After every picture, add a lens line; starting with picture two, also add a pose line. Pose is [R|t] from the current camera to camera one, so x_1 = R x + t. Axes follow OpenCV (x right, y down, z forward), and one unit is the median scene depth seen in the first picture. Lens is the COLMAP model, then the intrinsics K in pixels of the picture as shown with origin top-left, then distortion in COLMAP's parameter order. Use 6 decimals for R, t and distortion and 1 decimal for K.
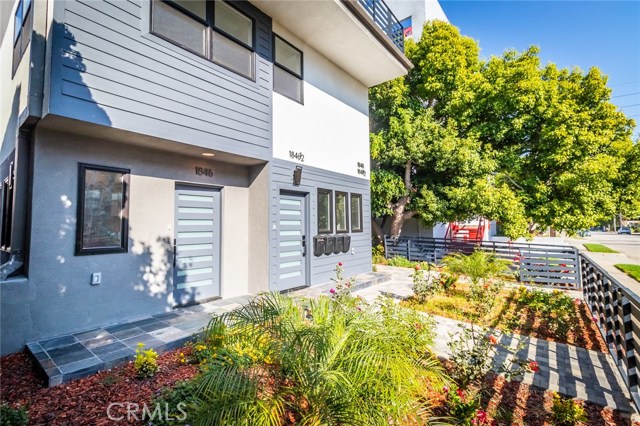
lens RADIAL K [[298.2, 0, 320.0], [0, 298.2, 213.0], [0, 0, 1]] dist [0.001177, 0.000145]
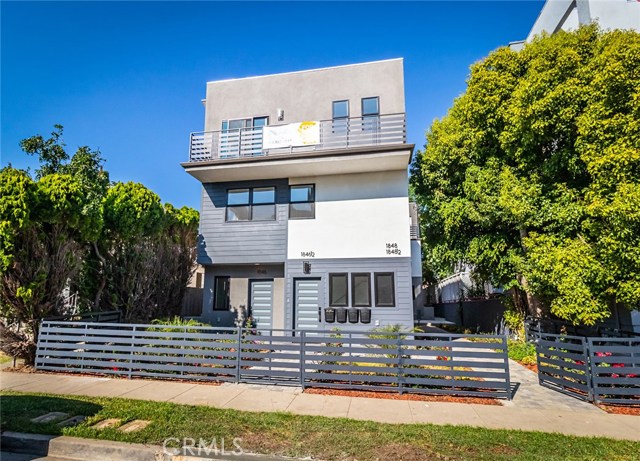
lens RADIAL K [[359.7, 0, 300.5], [0, 359.7, 259.5], [0, 0, 1]] dist [-0.000805, -0.000006]
pose [[0.447890, -0.107301, -0.887627, 1.623215], [0.026721, 0.993936, -0.106669, 0.032532], [0.893689, 0.024057, 0.448041, 0.150660]]
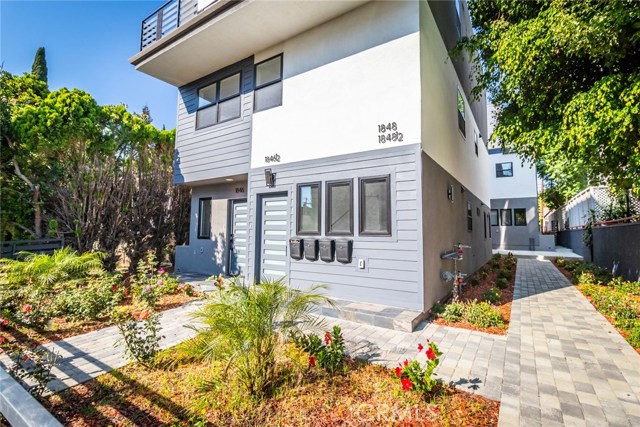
lens RADIAL K [[298.2, 0, 320.0], [0, 298.2, 213.5], [0, 0, 1]] dist [0.001177, 0.000145]
pose [[0.092245, -0.056578, -0.994128, 1.017438], [0.032277, 0.998030, -0.053806, 0.064444], [0.995213, -0.027124, 0.093890, 1.122129]]
